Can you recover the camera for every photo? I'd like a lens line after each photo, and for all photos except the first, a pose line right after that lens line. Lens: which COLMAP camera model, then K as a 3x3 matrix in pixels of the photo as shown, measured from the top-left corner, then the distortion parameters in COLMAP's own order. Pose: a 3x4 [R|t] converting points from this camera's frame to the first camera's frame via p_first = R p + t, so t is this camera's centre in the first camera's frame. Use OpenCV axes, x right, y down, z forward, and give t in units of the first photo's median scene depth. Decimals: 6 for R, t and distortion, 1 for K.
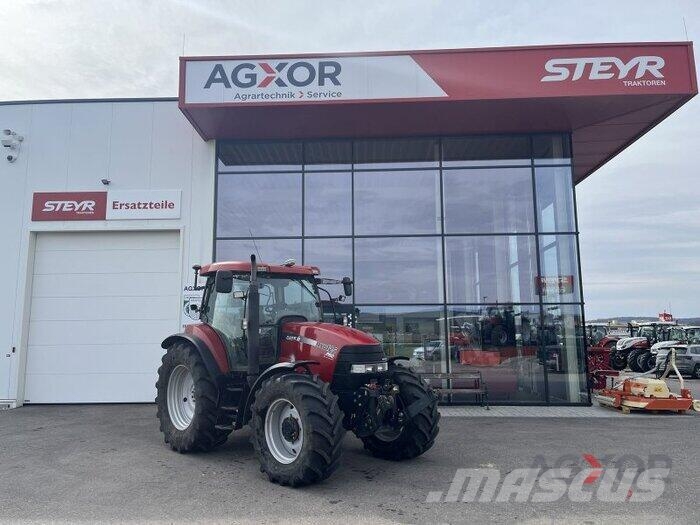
lens RADIAL K [[528.7, 0, 343.2], [0, 528.7, 261.5], [0, 0, 1]] dist [0.080981, -0.106636]
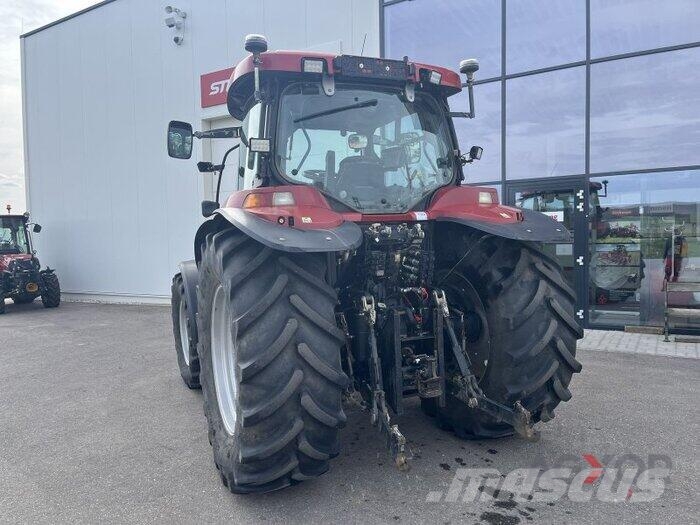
lens RADIAL K [[528.7, 0, 343.6], [0, 528.7, 264.8], [0, 0, 1]] dist [0.080981, -0.106636]
pose [[0.876748, 0.008871, -0.480869, 0.088871], [0.084875, 0.981284, 0.172853, 0.062874], [0.473402, -0.192362, 0.859585, 0.357365]]
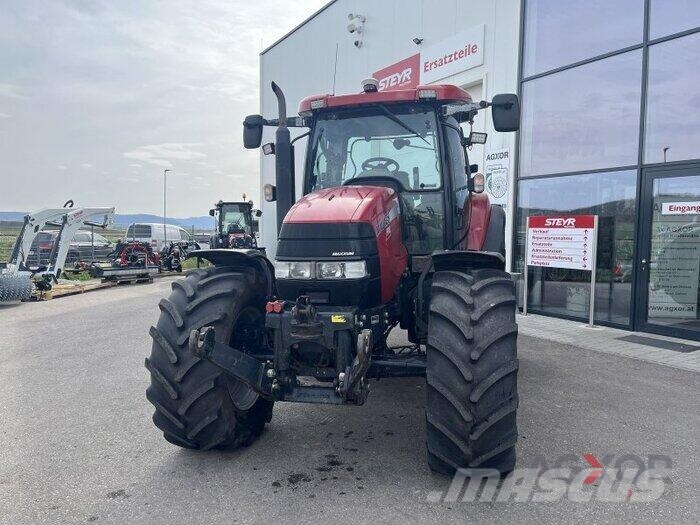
lens RADIAL K [[528.7, 0, 350.0], [0, 528.7, 263.8], [0, 0, 1]] dist [0.080981, -0.106636]
pose [[0.556507, 0.064860, -0.828307, 0.293185], [0.107428, 0.982962, 0.149146, 0.080483], [0.823868, -0.171984, 0.540058, 0.485746]]
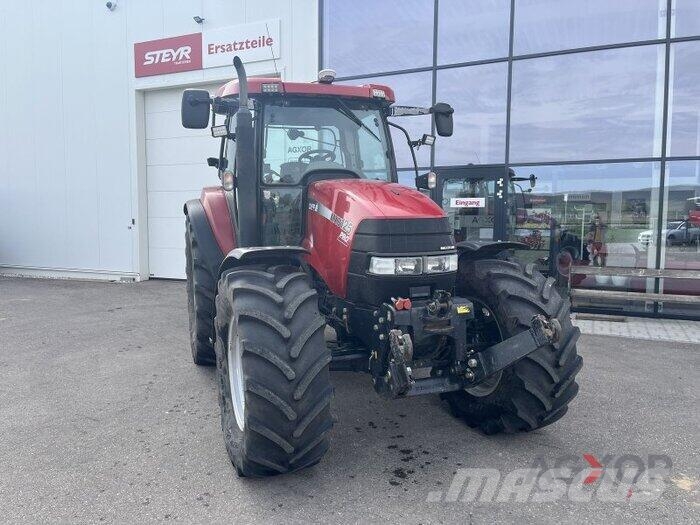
lens RADIAL K [[528.7, 0, 348.6], [0, 528.7, 258.8], [0, 0, 1]] dist [0.080981, -0.106636]
pose [[0.926546, 0.040130, -0.374034, 0.112089], [0.042450, 0.976789, 0.209956, 0.057488], [0.373778, -0.210412, 0.903337, 0.341409]]
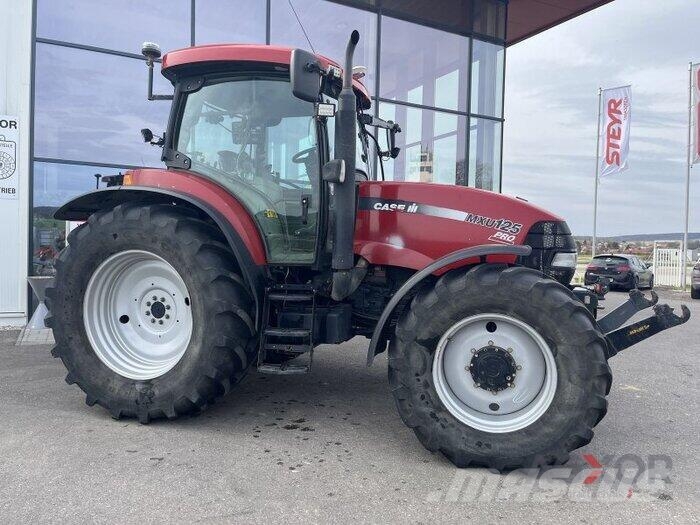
lens RADIAL K [[528.7, 0, 349.4], [0, 528.7, 254.4], [0, 0, 1]] dist [0.080981, -0.106636]
pose [[0.861977, 0.016797, 0.506669, -0.295924], [-0.102287, 0.984658, 0.141375, 0.084795], [-0.496521, -0.173687, 0.850470, 0.381832]]
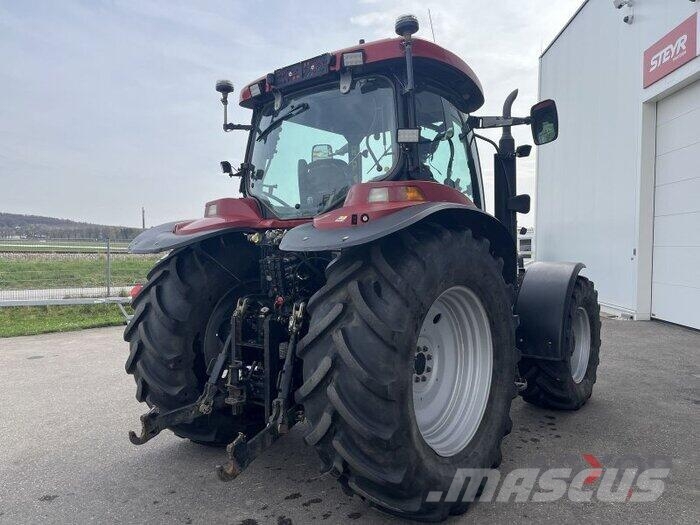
lens RADIAL K [[528.7, 0, 344.3], [0, 528.7, 266.4], [0, 0, 1]] dist [0.080981, -0.106636]
pose [[-0.032199, 0.042587, -0.998574, 0.285054], [0.138437, 0.989652, 0.037743, 0.113577], [0.989848, -0.137024, -0.037761, 0.713693]]
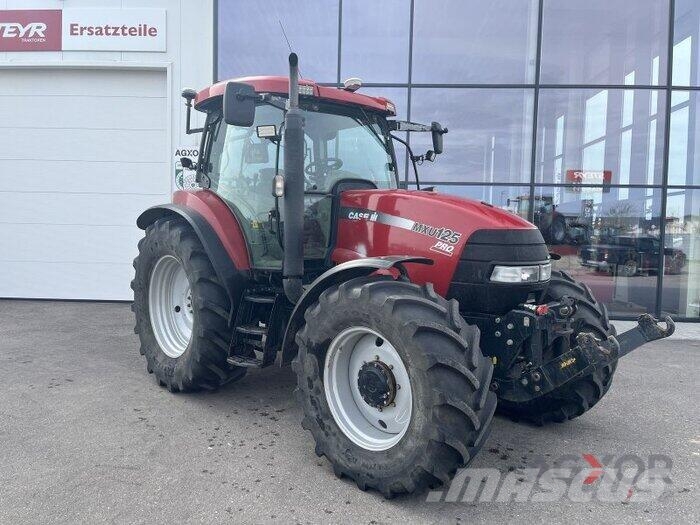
lens RADIAL K [[528.7, 0, 345.6], [0, 528.7, 262.1], [0, 0, 1]] dist [0.080981, -0.106636]
pose [[0.999548, 0.028957, 0.008115, -0.081944], [-0.029985, 0.980212, 0.195664, 0.058857], [-0.002289, -0.195819, 0.980637, 0.309446]]
